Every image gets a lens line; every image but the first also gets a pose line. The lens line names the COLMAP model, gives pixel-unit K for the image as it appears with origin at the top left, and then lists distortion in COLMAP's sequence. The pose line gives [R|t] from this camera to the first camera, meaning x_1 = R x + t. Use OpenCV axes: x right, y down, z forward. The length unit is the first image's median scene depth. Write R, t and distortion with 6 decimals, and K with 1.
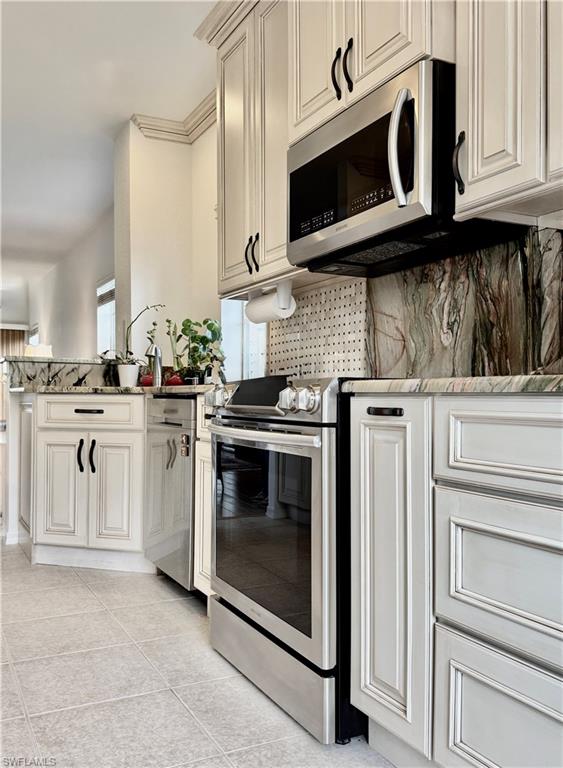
lens RADIAL K [[692.4, 0, 251.7], [0, 692.4, 386.1], [0, 0, 1]] dist [0.165708, -0.399114]
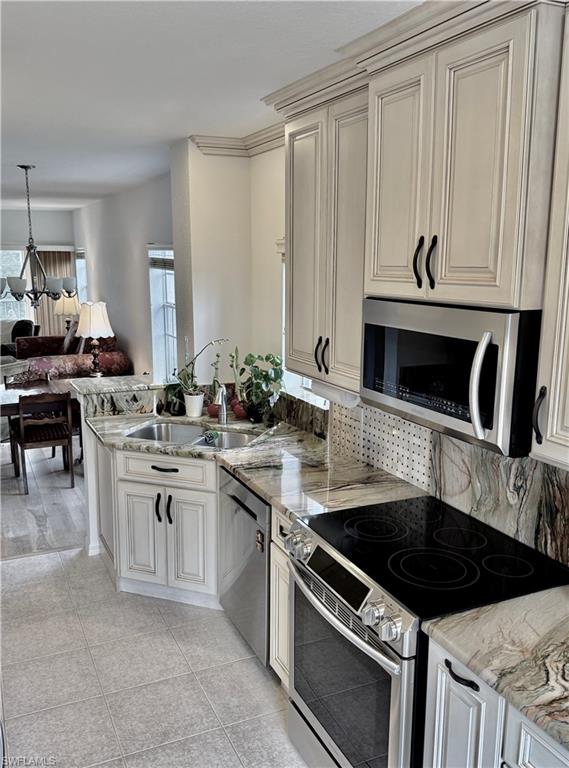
lens RADIAL K [[691.8, 0, 257.8], [0, 691.8, 383.7], [0, 0, 1]] dist [0.192137, -0.445142]
pose [[0.999082, 0.003680, -0.042690, -0.055275], [0.004819, 0.980334, 0.197284, -0.389068], [0.042577, -0.197309, 0.979416, -0.031333]]
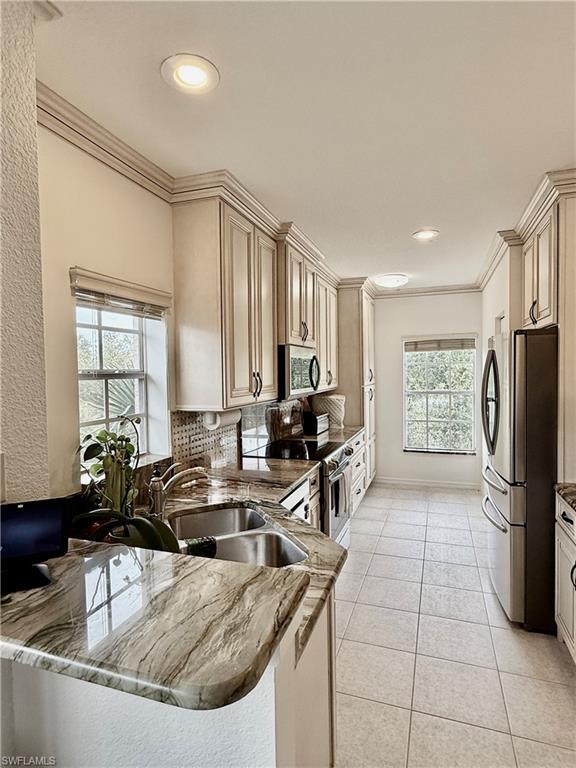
lens RADIAL K [[425.2, 0, 288.0], [0, 425.2, 384.0], [0, 0, 1]] dist [-0.000777, -0.000301]
pose [[-0.710626, -0.016409, 0.703378, -0.800024], [0.001017, 0.999703, 0.024350, -0.228214], [-0.703569, 0.018020, -0.710399, 1.855210]]
